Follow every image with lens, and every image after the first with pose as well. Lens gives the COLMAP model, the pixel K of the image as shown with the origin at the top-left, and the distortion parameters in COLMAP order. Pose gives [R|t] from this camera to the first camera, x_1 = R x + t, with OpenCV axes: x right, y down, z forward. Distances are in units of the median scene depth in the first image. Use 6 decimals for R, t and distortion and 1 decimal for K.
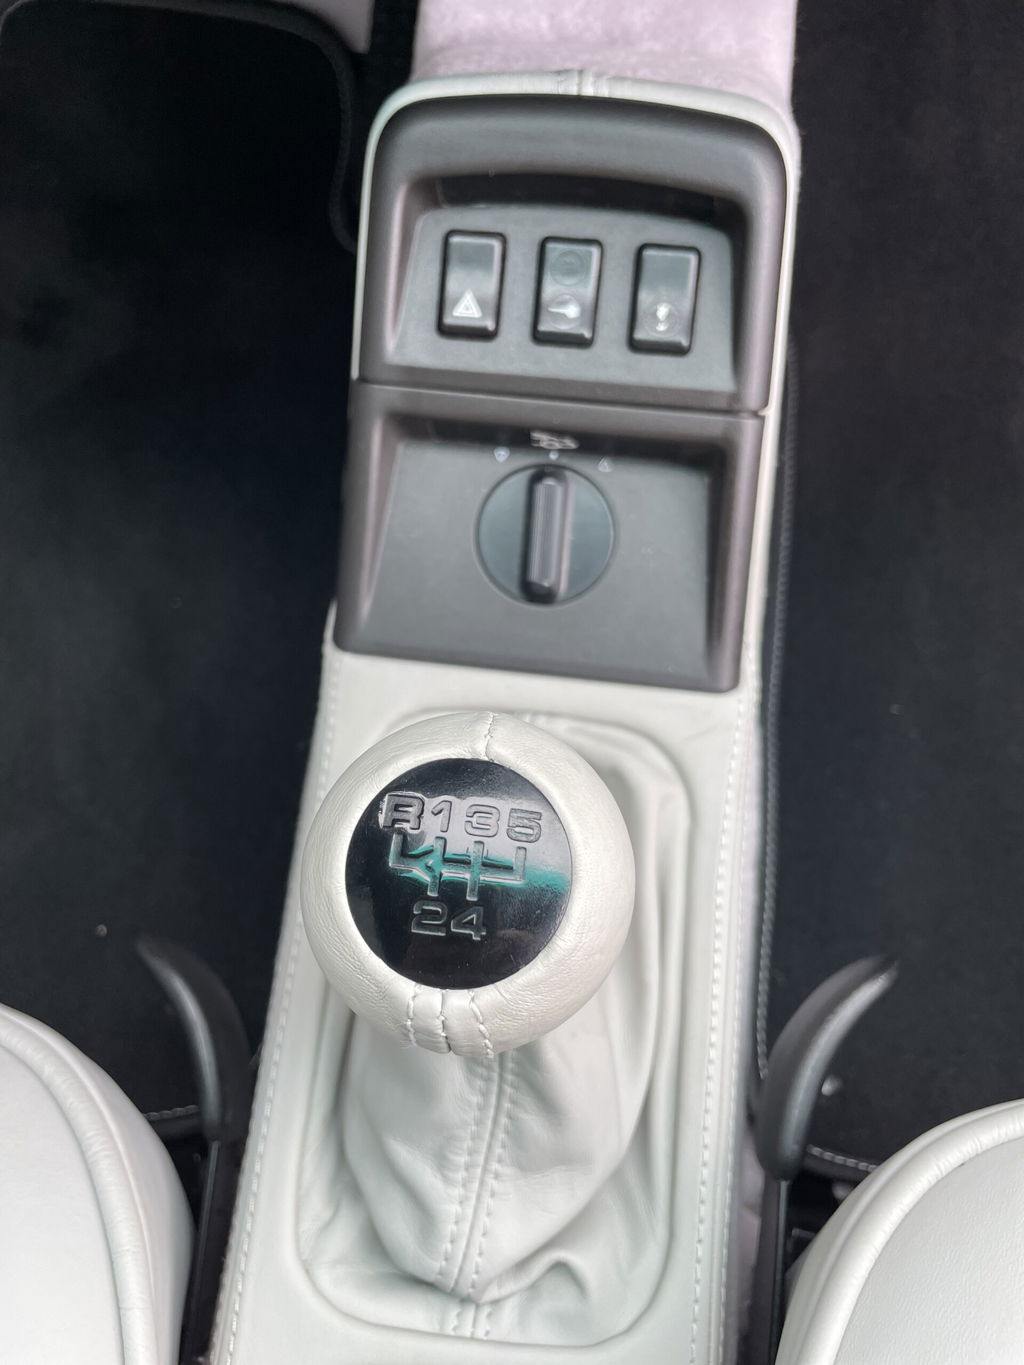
lens RADIAL K [[1037.8, 0, 513.1], [0, 1037.8, 695.9], [0, 0, 1]] dist [0.068032, -0.139424]
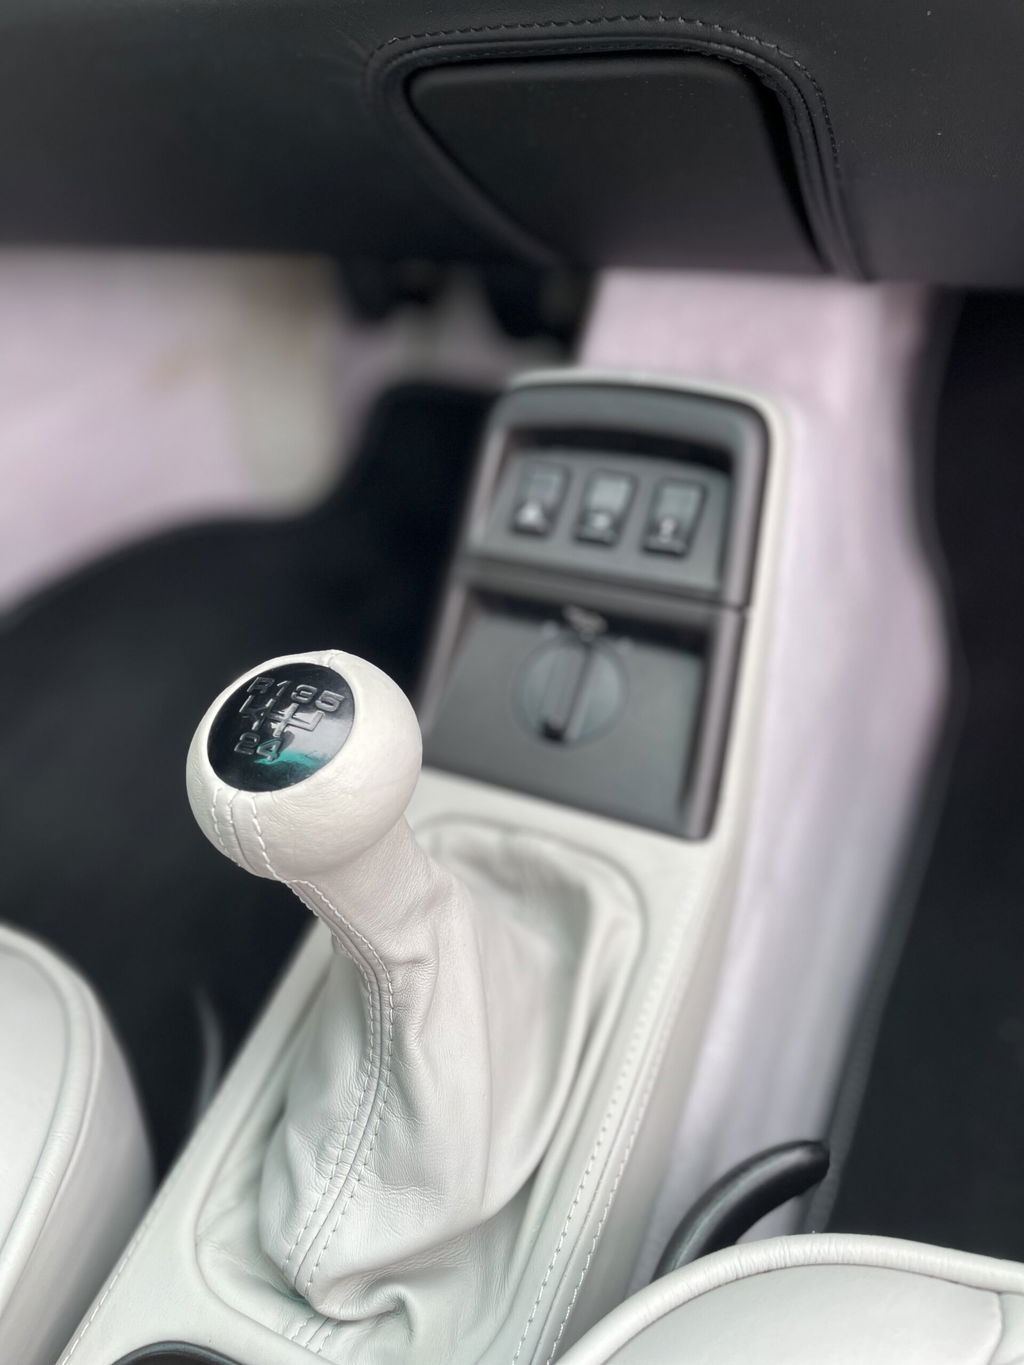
lens RADIAL K [[1037.8, 0, 513.1], [0, 1037.8, 695.9], [0, 0, 1]] dist [0.068032, -0.139424]
pose [[0.940310, 0.135836, -0.312034, 0.397699], [-0.238104, 0.917695, -0.318030, 0.291387], [0.243152, 0.373343, 0.895261, -0.140616]]
